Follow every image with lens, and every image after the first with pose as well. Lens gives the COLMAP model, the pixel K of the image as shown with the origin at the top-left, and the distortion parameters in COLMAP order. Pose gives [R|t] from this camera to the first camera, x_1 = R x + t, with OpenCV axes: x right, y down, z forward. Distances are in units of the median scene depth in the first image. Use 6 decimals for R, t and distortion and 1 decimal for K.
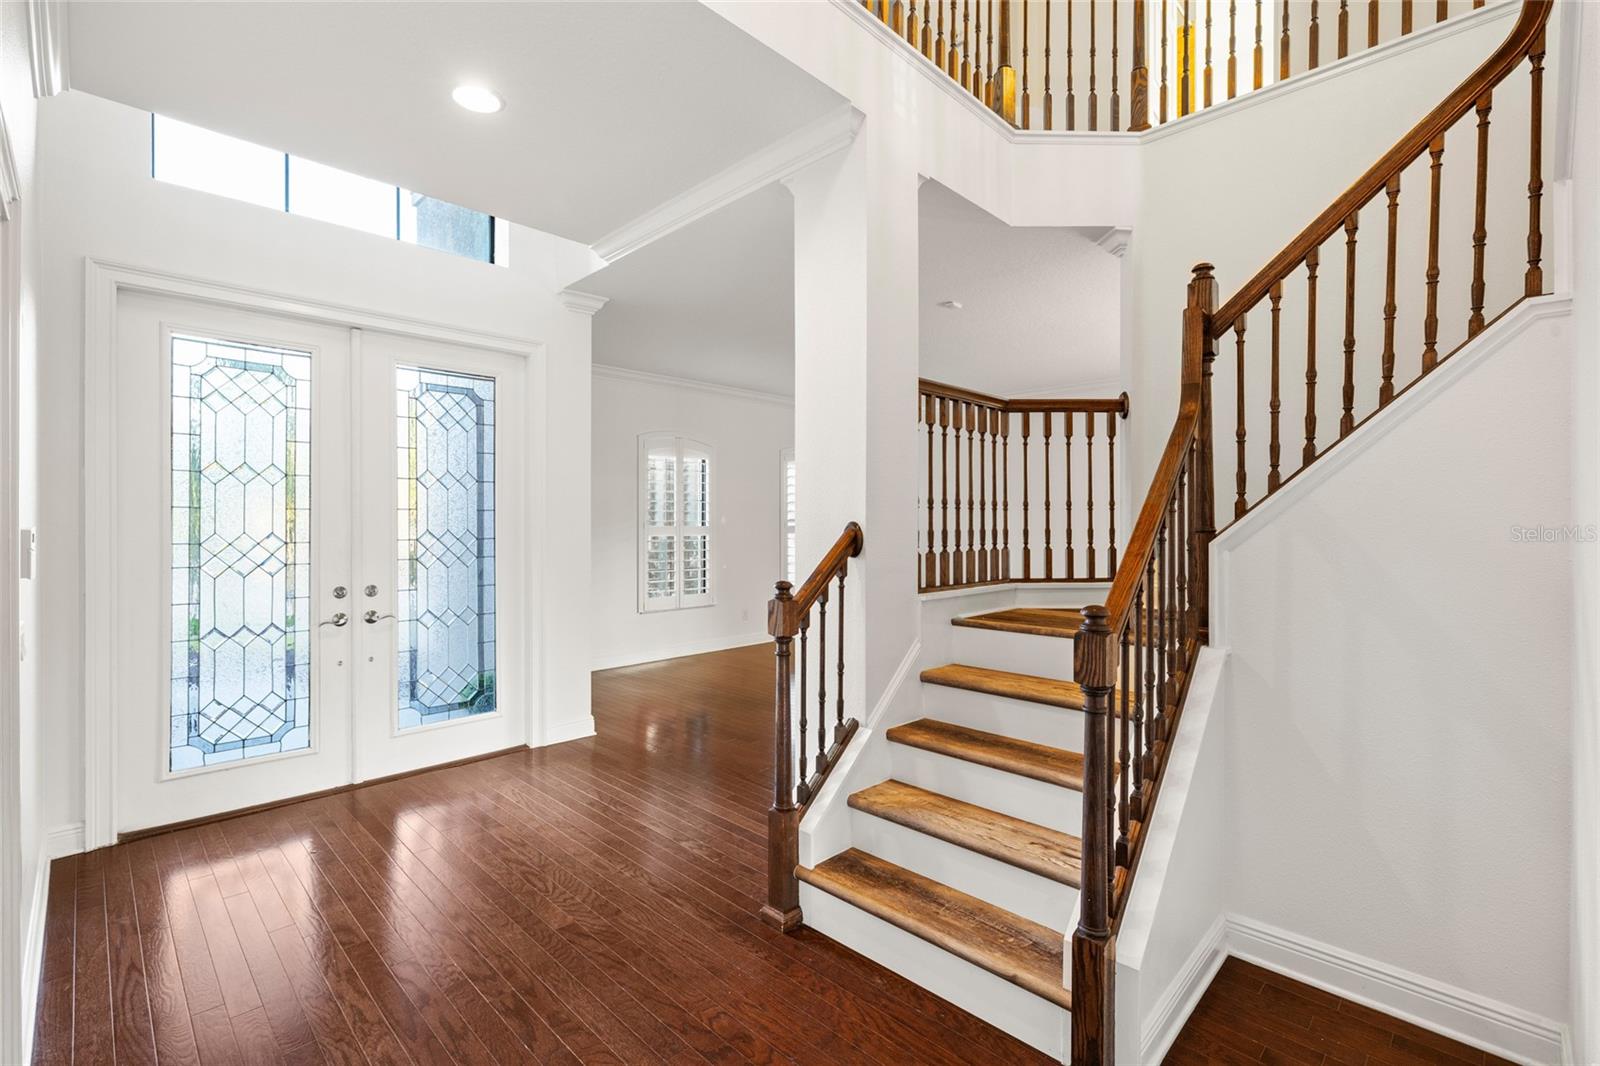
lens RADIAL K [[717.9, 0, 801.5], [0, 717.9, 527.6], [0, 0, 1]] dist [-0.001561, 0.000153]
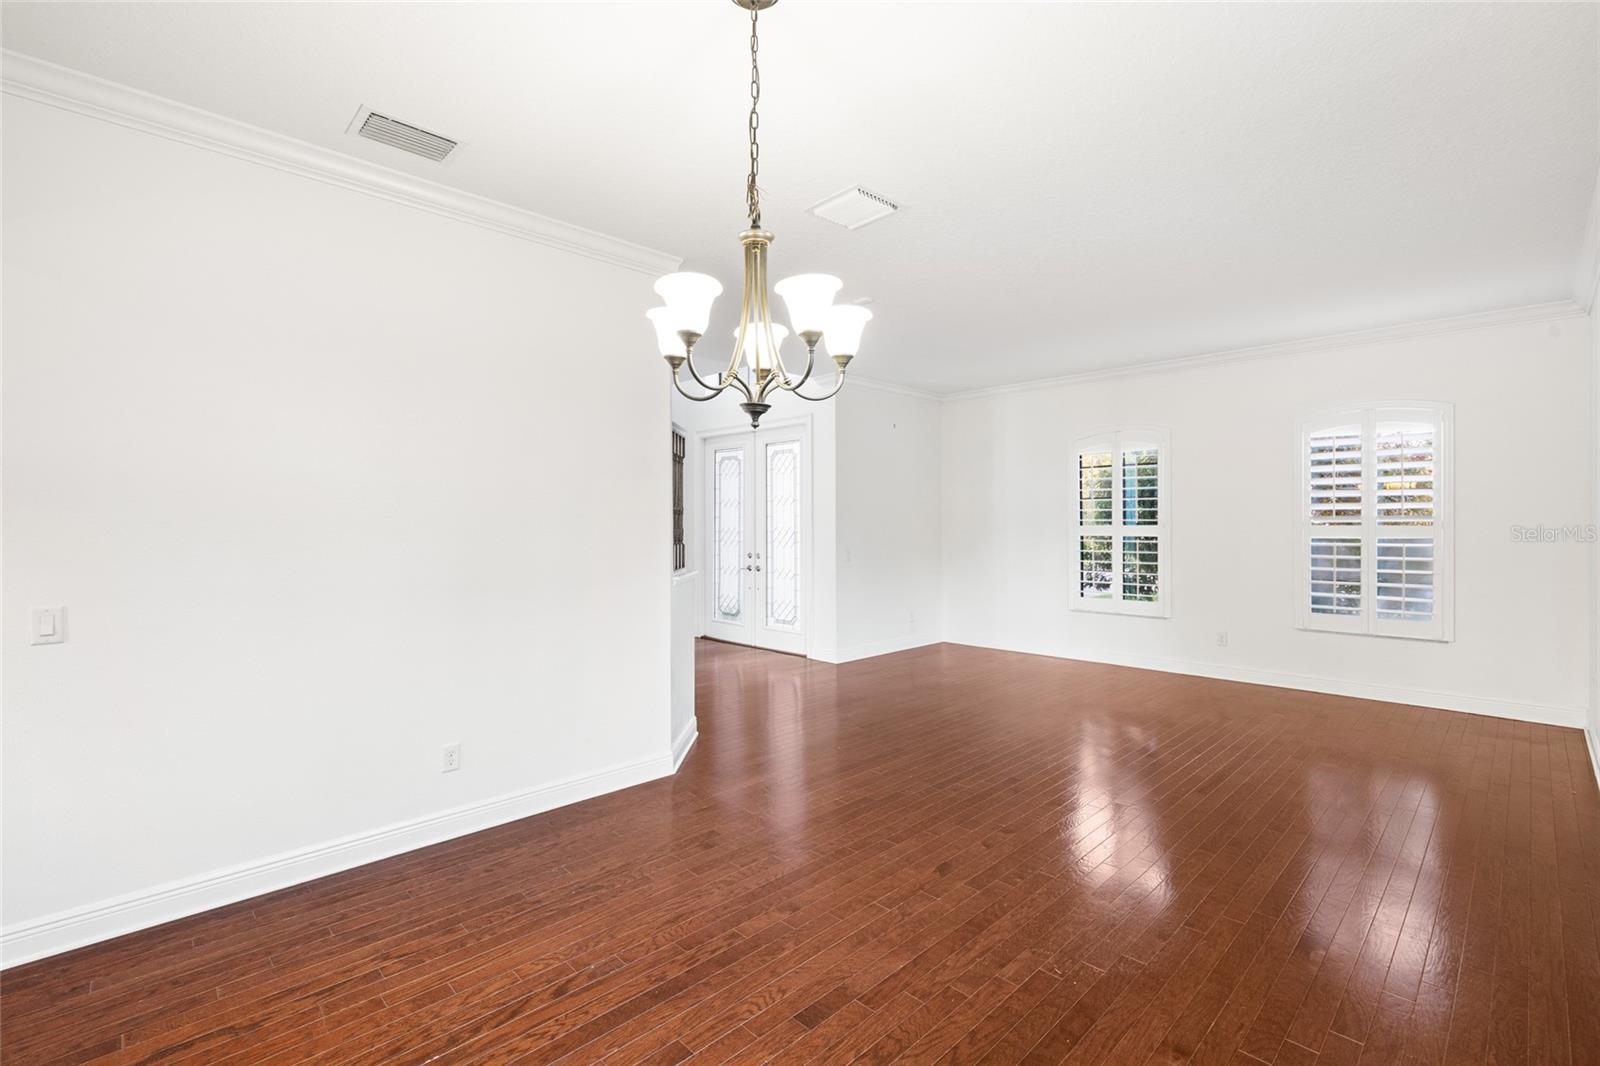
lens RADIAL K [[717.9, 0, 801.5], [0, 717.9, 527.6], [0, 0, 1]] dist [-0.001561, 0.000153]
pose [[-0.015945, 0.001432, -0.999872, 0.768577], [-0.005488, 0.999984, 0.001520, 0.000717], [0.999858, 0.005511, -0.015937, 0.595929]]
